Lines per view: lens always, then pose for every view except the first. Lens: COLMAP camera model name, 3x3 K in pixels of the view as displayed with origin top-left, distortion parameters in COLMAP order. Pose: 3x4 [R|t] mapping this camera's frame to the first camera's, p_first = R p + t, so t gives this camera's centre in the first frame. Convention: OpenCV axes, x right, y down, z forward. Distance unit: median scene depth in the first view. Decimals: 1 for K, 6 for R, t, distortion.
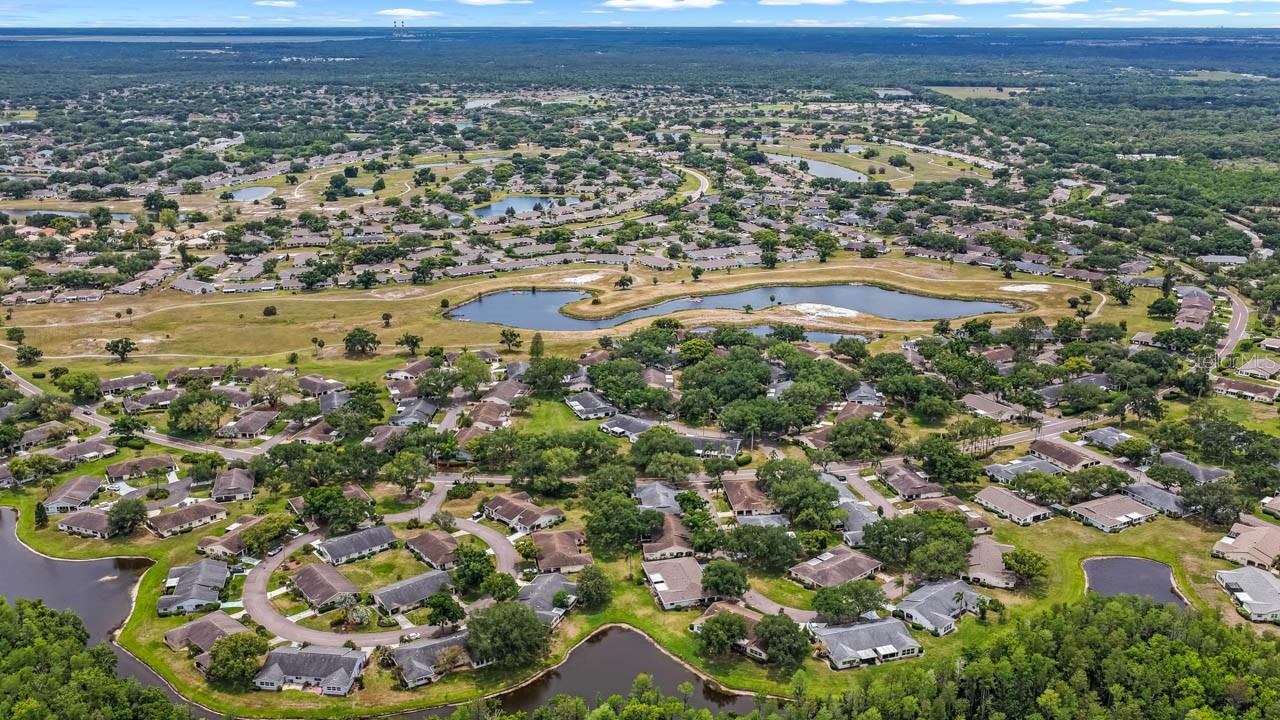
lens RADIAL K [[1081.1, 0, 640.0], [0, 1081.1, 360.0], [0, 0, 1]] dist [0.002474, 0.012666]
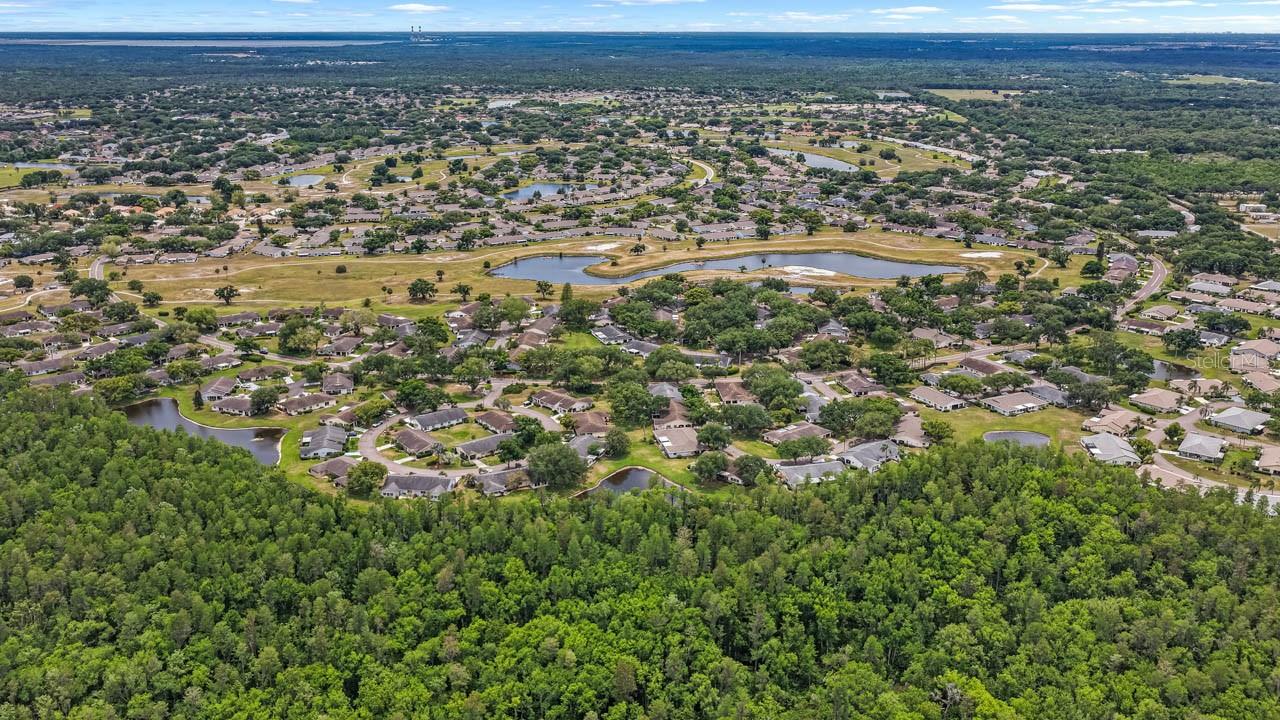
lens RADIAL K [[1081.1, 0, 640.0], [0, 1081.1, 360.0], [0, 0, 1]] dist [0.002474, 0.012666]
pose [[0.999943, 0.004121, -0.009835, -0.000633], [-0.004164, 0.999982, -0.004285, 0.049387], [0.009818, 0.004326, 0.999942, -0.159096]]
